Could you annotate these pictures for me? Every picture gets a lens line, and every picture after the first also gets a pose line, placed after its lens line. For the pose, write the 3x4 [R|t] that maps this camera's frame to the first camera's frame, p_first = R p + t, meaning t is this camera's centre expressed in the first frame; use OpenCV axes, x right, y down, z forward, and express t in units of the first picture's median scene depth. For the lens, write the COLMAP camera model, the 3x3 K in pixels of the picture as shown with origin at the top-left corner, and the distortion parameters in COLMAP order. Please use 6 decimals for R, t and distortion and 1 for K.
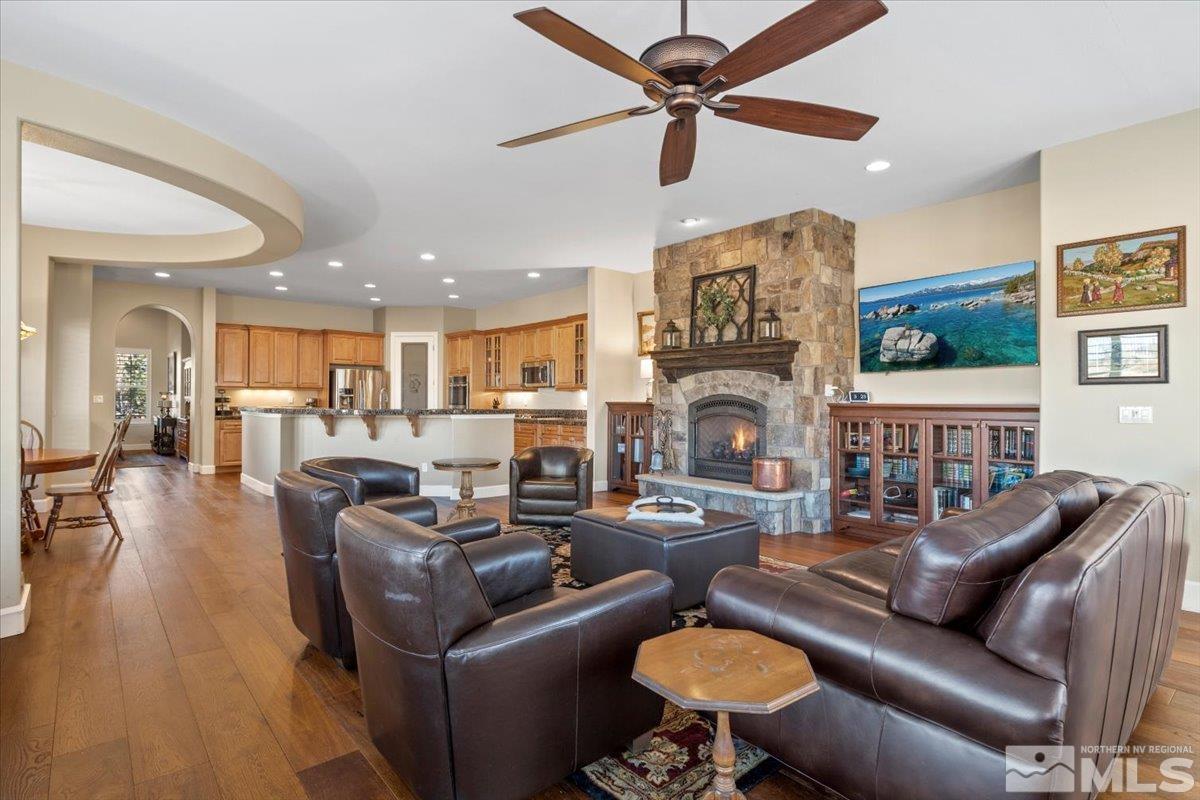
lens RADIAL K [[509.3, 0, 578.6], [0, 509.3, 387.7], [0, 0, 1]] dist [0.003147, 0.000065]
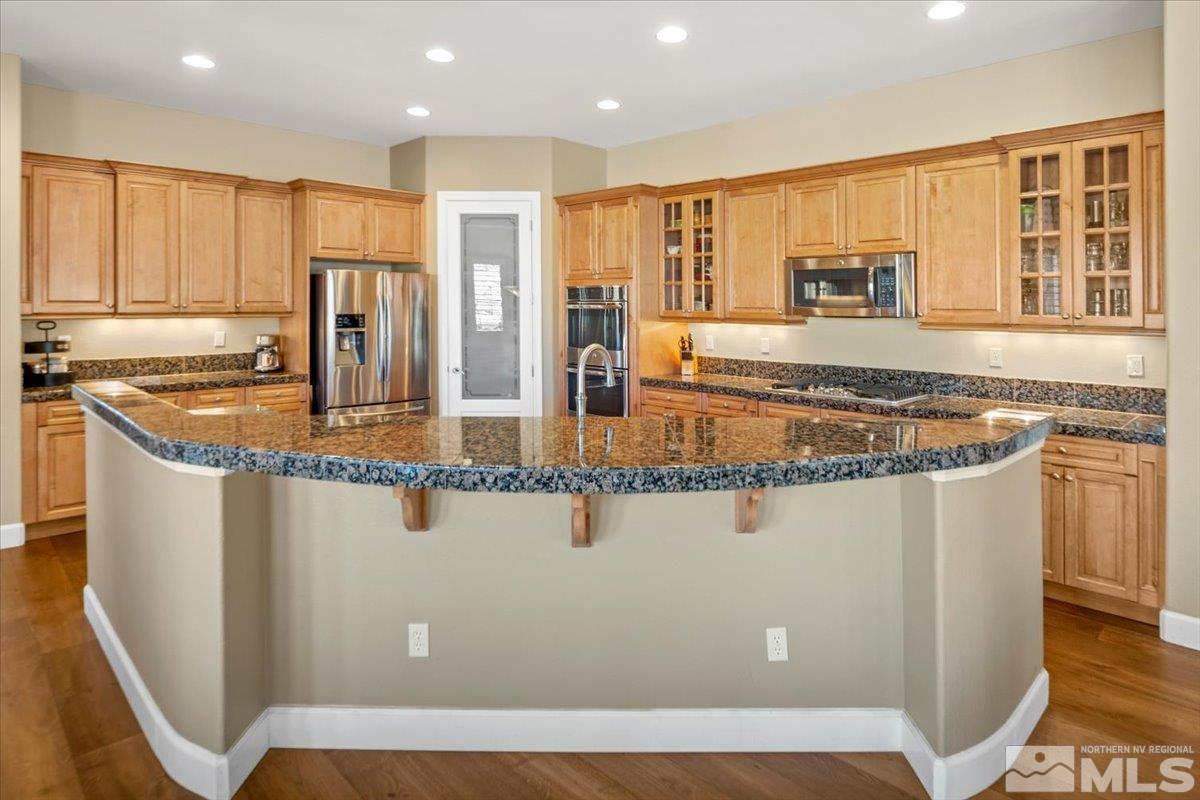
lens RADIAL K [[637.9, 0, 618.0], [0, 637.9, 298.3], [0, 0, 1]] dist [-0.000588, -0.001296]
pose [[0.996635, 0.000120, 0.081964, -0.284966], [-0.001131, 0.999924, 0.012285, -0.020216], [-0.081957, -0.012337, 0.996560, 0.454095]]
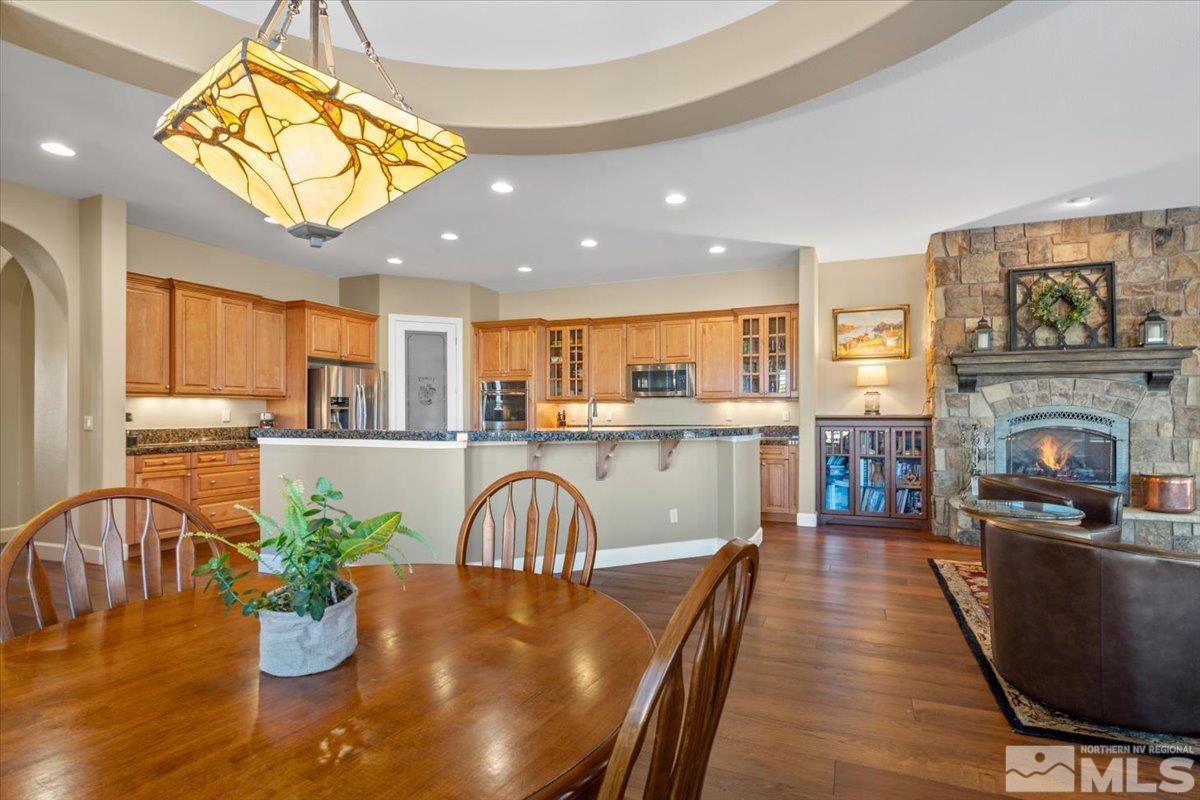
lens RADIAL K [[514.7, 0, 601.5], [0, 514.7, 410.6], [0, 0, 1]] dist [0.006925, -0.001899]
pose [[0.904996, -0.006222, 0.425375, -0.459204], [-0.003919, 0.999729, 0.022962, 0.002652], [-0.425402, -0.022447, 0.904726, 0.293698]]
